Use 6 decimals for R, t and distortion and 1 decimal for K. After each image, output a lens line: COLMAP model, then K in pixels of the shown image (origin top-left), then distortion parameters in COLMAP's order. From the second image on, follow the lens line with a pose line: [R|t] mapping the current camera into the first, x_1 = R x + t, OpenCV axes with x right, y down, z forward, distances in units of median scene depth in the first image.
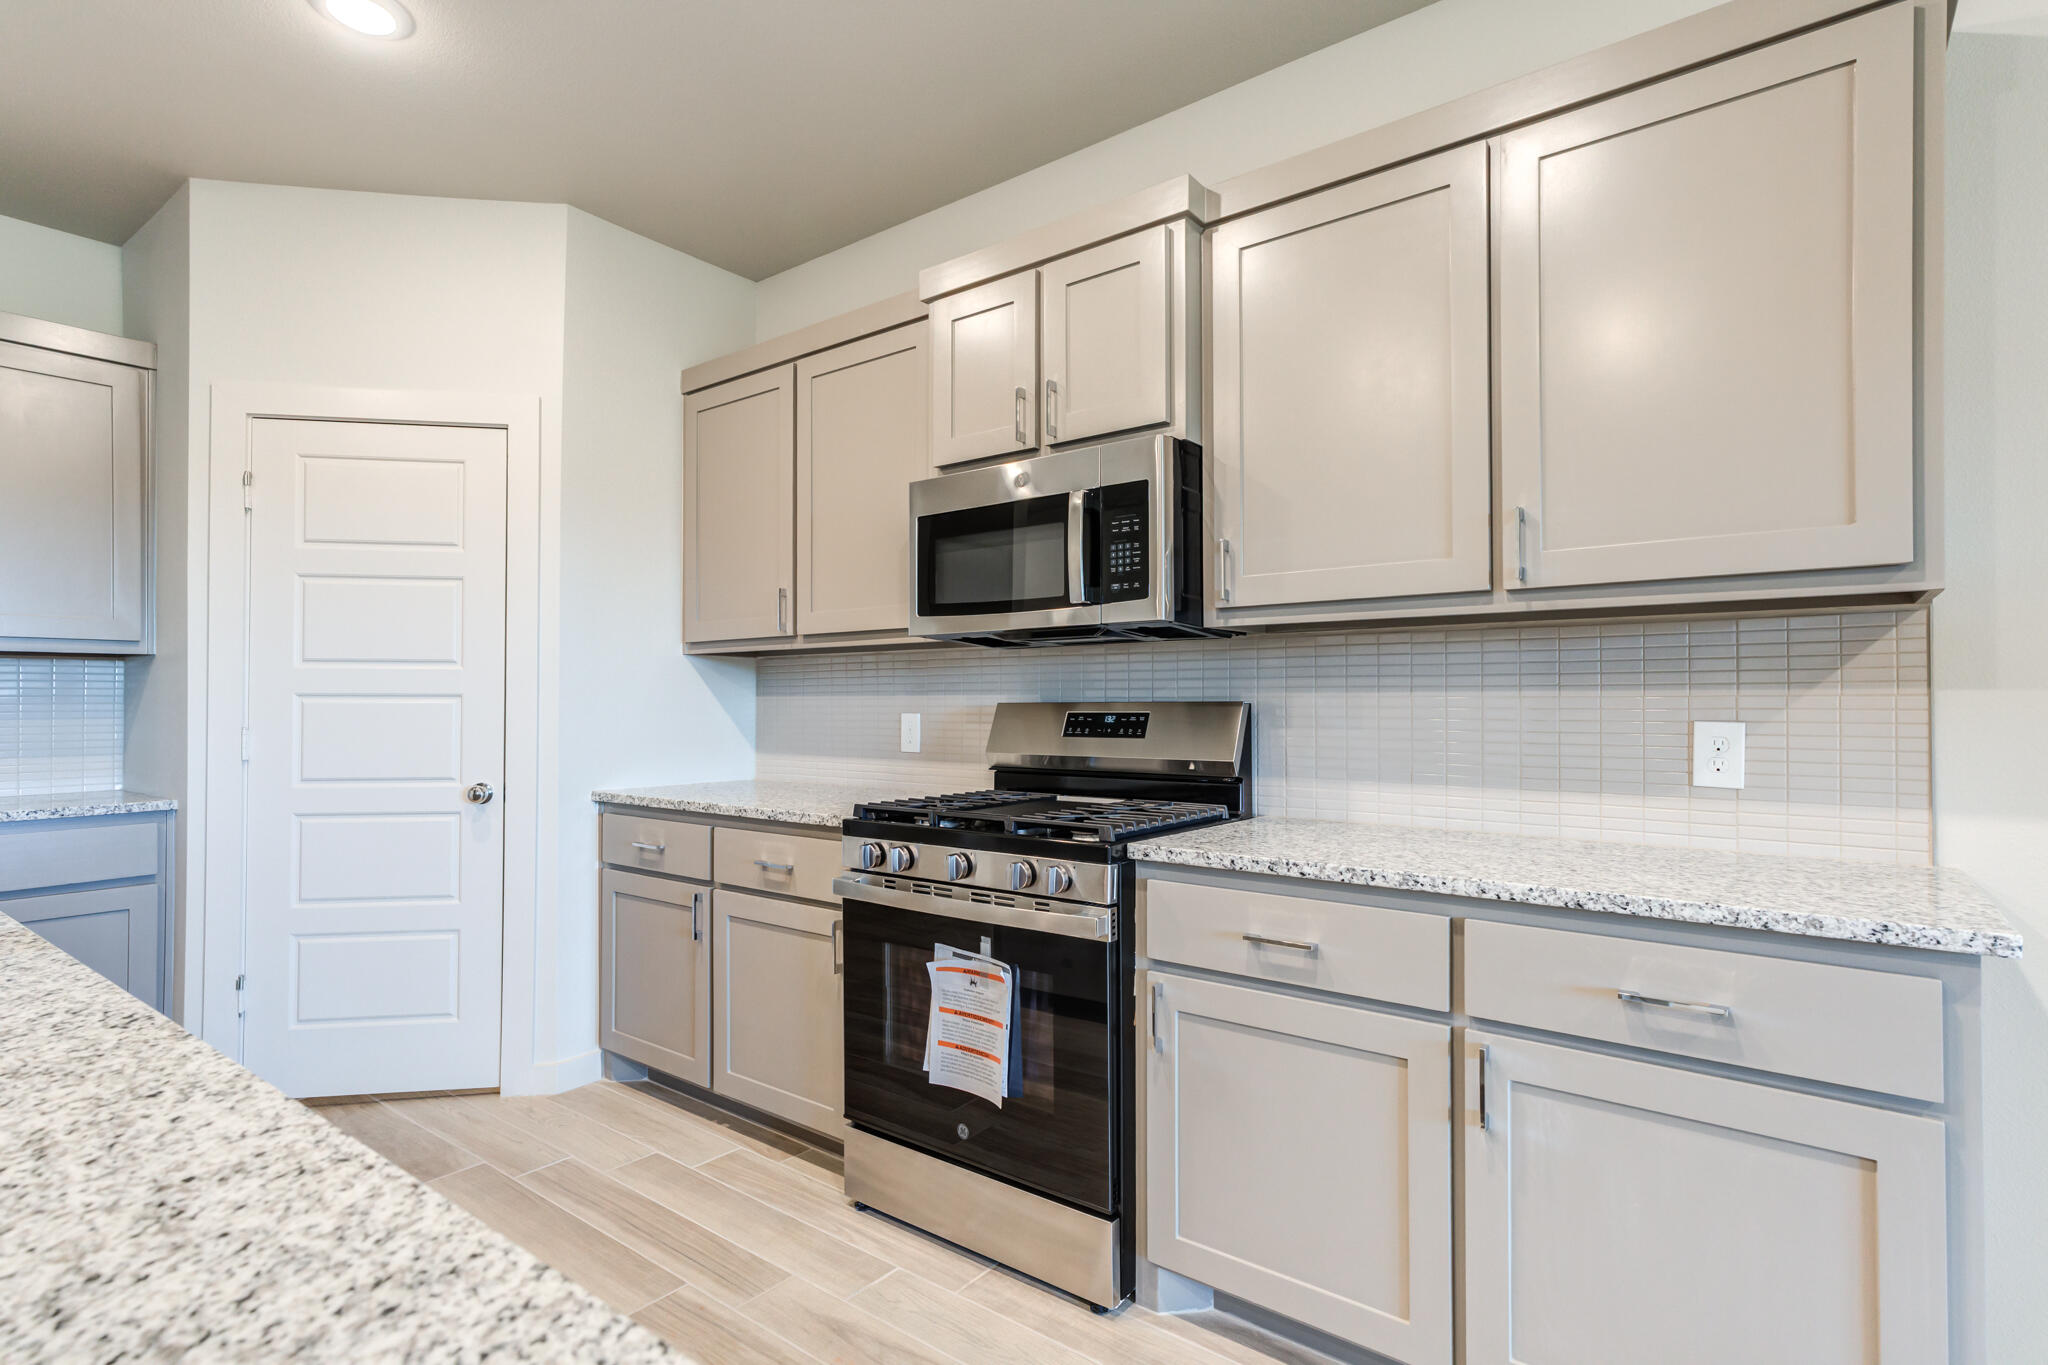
lens RADIAL K [[1024.5, 0, 1025.9], [0, 1024.5, 689.1], [0, 0, 1]] dist [0.010527, 0.001141]
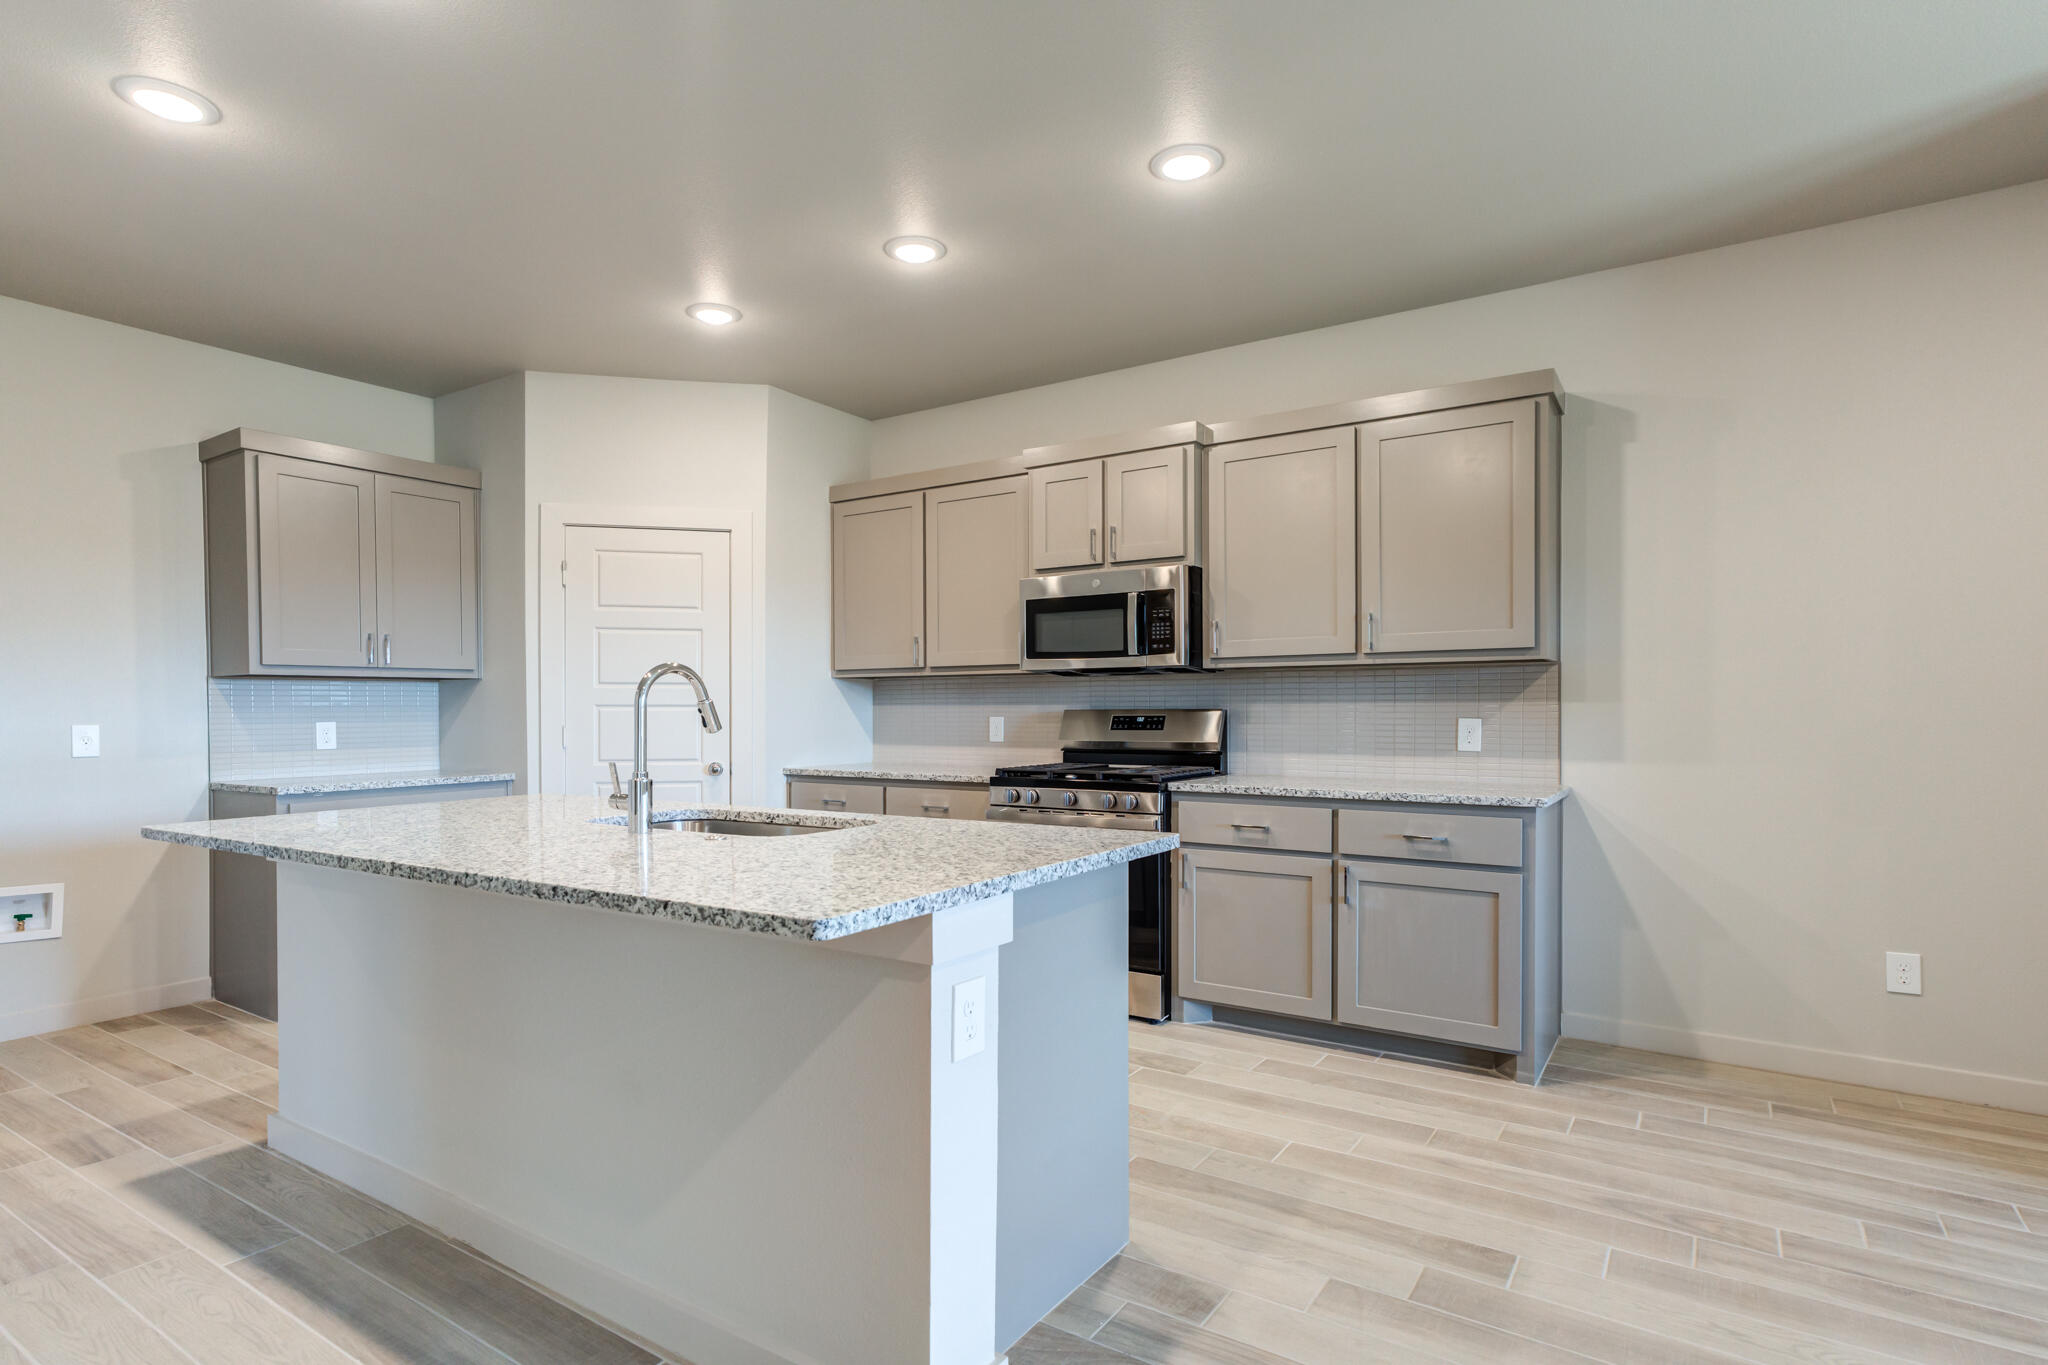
lens RADIAL K [[1052.8, 0, 981.6], [0, 1052.8, 721.1], [0, 0, 1]] dist [0.024135, -0.000212]
pose [[0.997980, -0.003448, 0.063428, -0.341121], [0.001882, 0.999692, 0.024735, -0.013236], [-0.063494, -0.024565, 0.997680, -0.859315]]
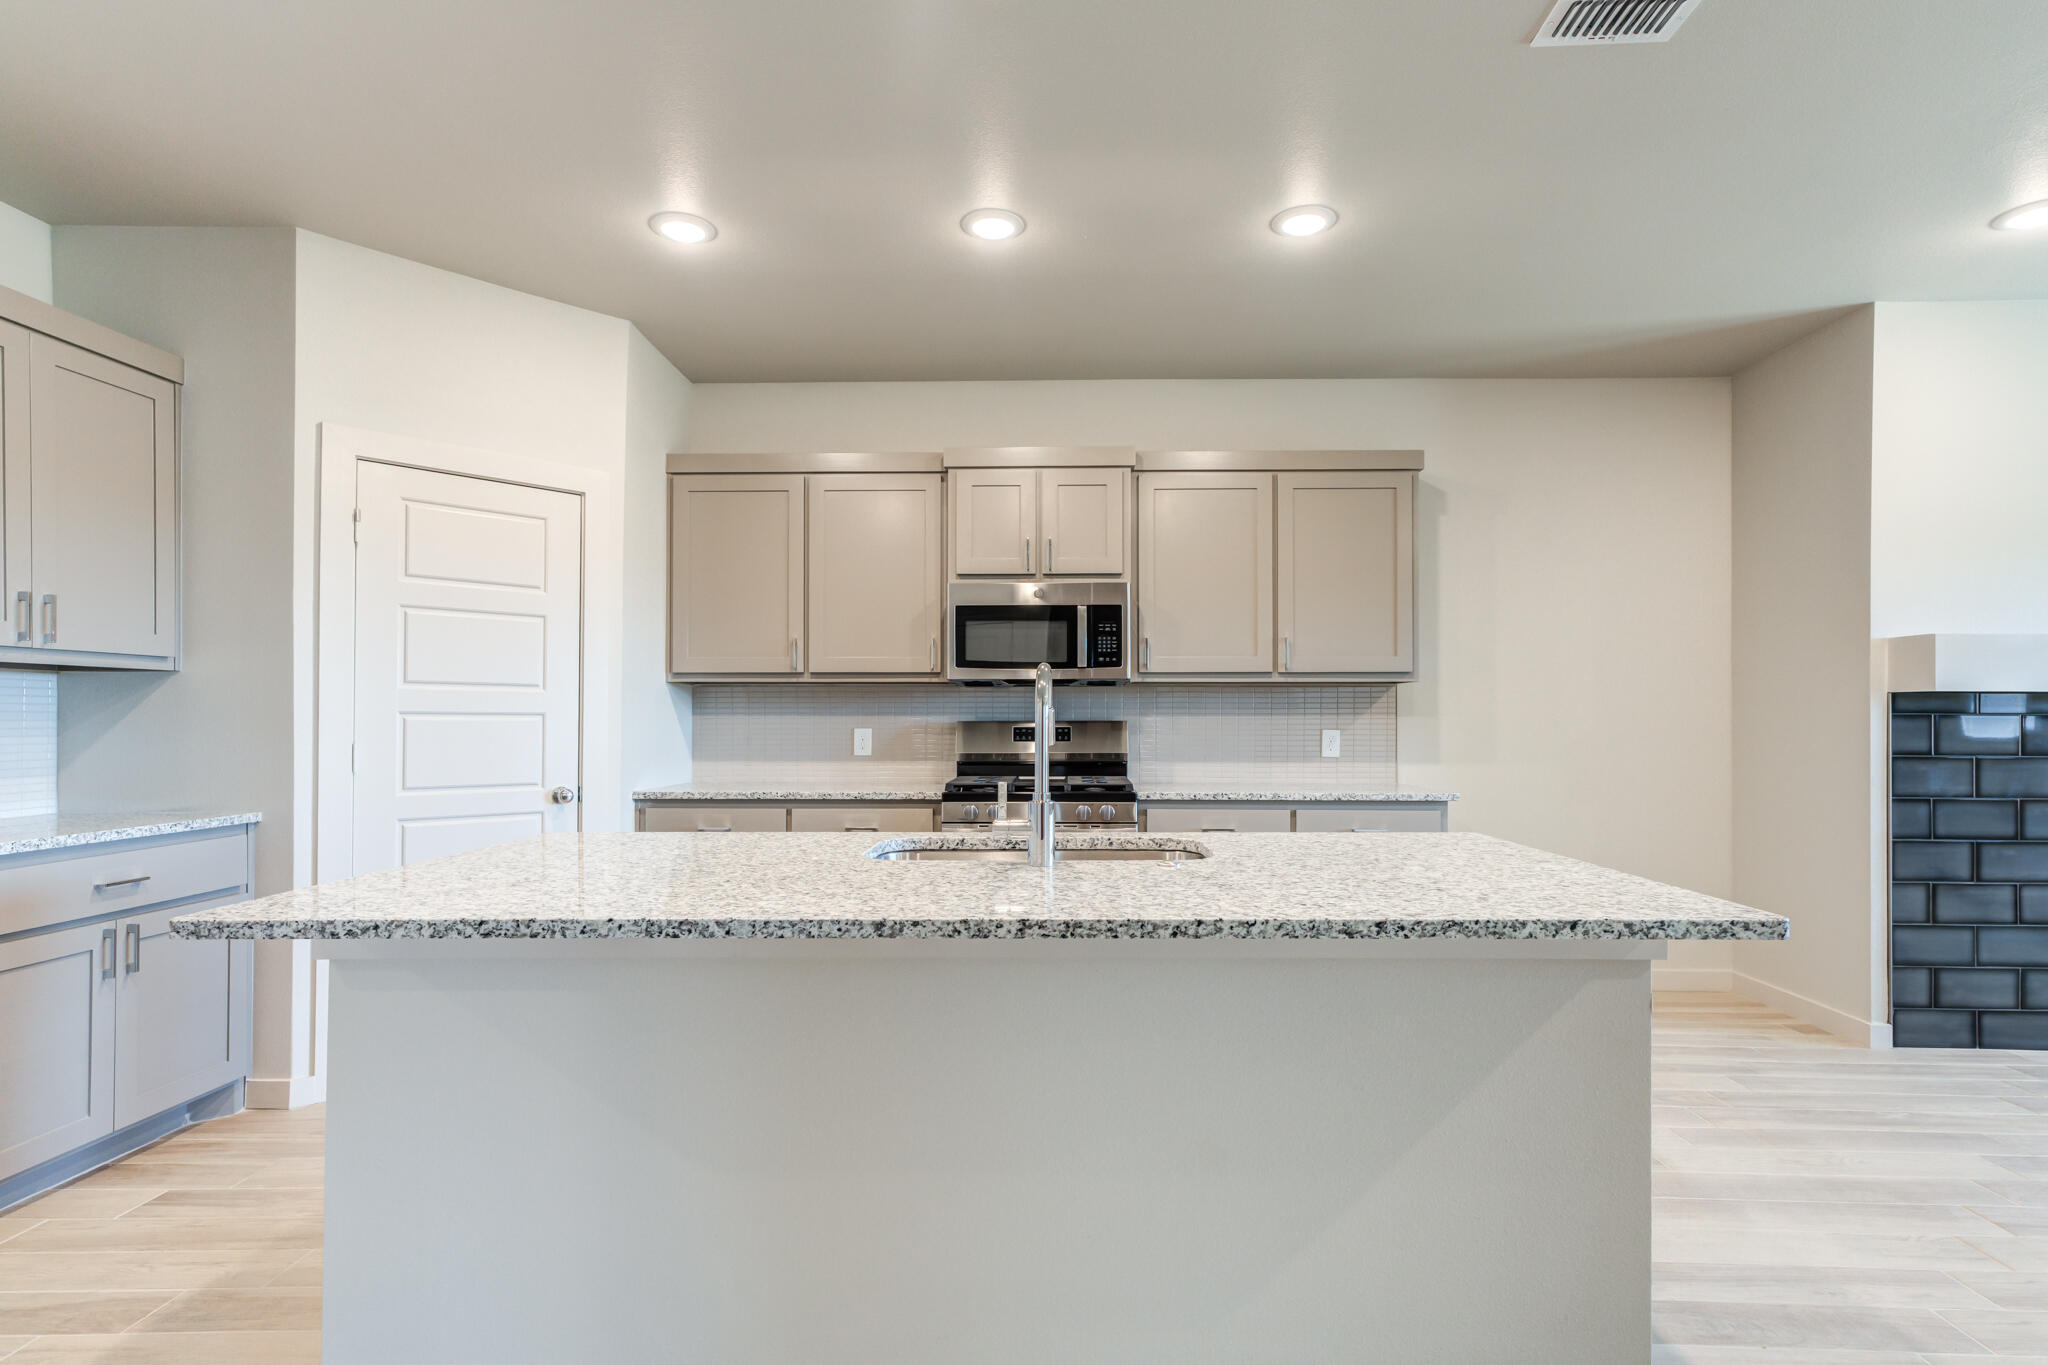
lens RADIAL K [[1069.3, 0, 1030.6], [0, 1069.3, 710.9], [0, 0, 1]] dist [0.020899, 0.001478]
pose [[0.796831, 0.007317, 0.604158, -1.195634], [-0.009884, 0.999951, 0.000925, -0.006200], [-0.604122, -0.006709, 0.796864, -0.478436]]
